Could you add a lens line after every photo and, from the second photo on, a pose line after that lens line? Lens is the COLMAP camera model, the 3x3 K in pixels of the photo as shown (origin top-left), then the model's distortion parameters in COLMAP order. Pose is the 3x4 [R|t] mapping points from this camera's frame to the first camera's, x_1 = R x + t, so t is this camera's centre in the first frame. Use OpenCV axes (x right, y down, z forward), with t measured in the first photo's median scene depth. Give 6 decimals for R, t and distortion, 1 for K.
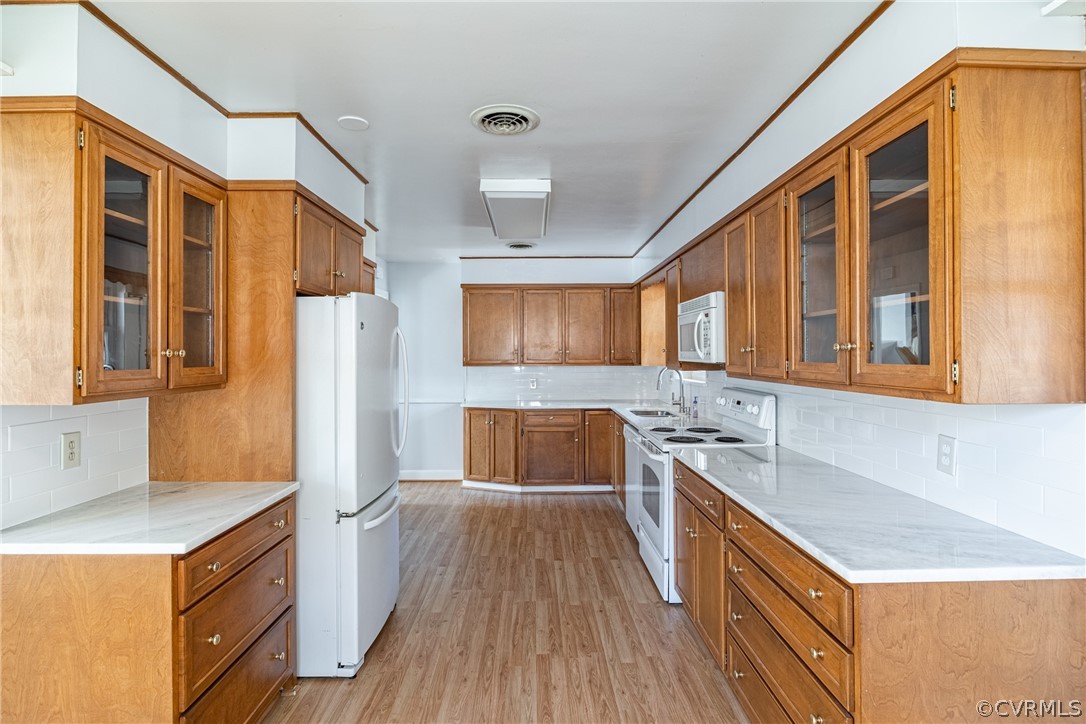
lens RADIAL K [[552.1, 0, 542.3], [0, 552.1, 353.6], [0, 0, 1]] dist [-0.004840, -0.001071]
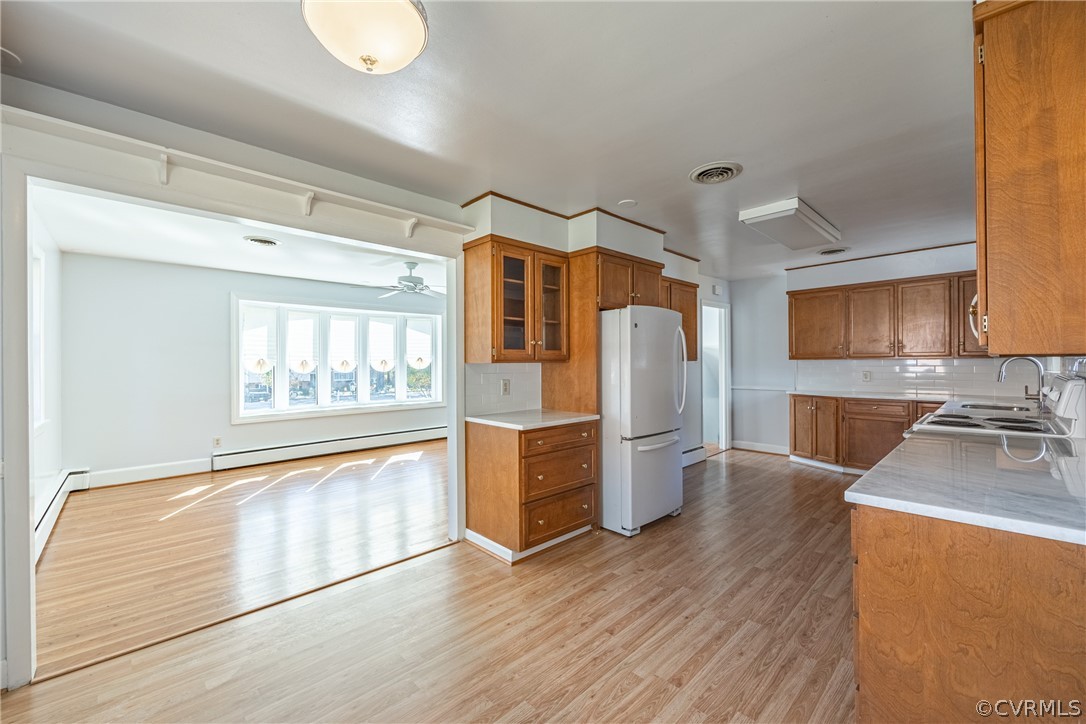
lens RADIAL K [[433.7, 0, 544.4], [0, 433.7, 362.2], [0, 0, 1]] dist [-0.001613, 0.000291]
pose [[0.682339, -0.002085, -0.731033, 0.439682], [0.005407, 0.999983, 0.002194, 0.055951], [0.731016, -0.005450, 0.682339, -0.077994]]
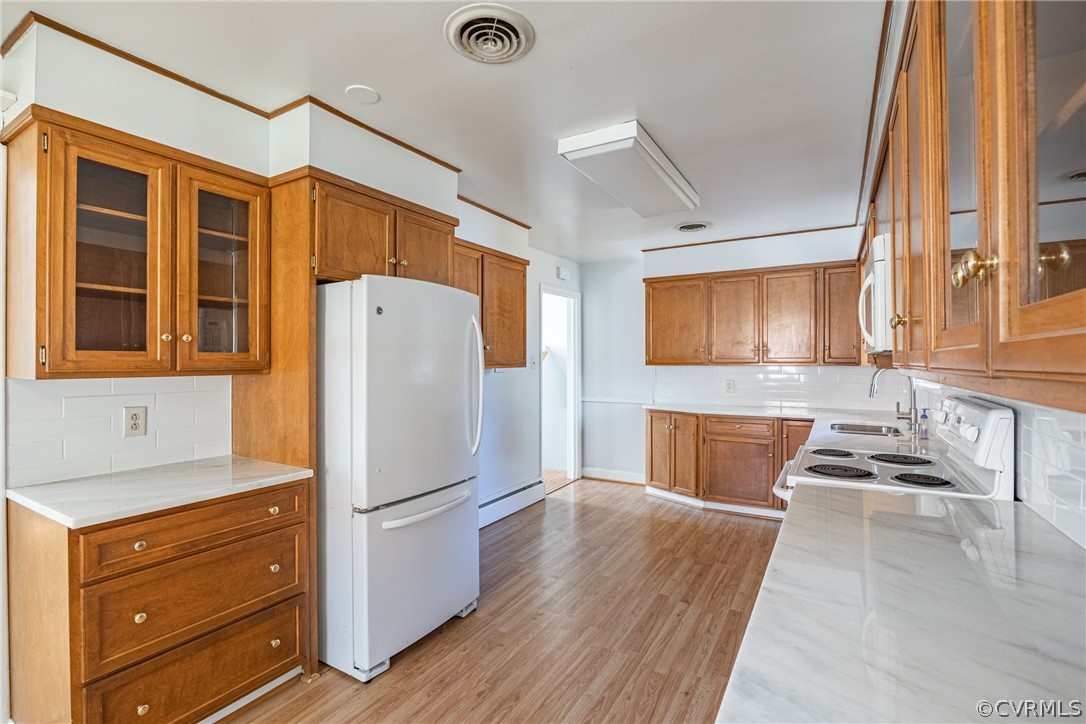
lens RADIAL K [[496.3, 0, 543.0], [0, 496.3, 362.0], [0, 0, 1]] dist [-0.012705, 0.000065]
pose [[0.854596, 0.001900, -0.519289, 0.355405], [-0.000225, 0.999995, 0.003288, 0.034709], [0.519293, -0.002693, 0.854592, 0.438062]]
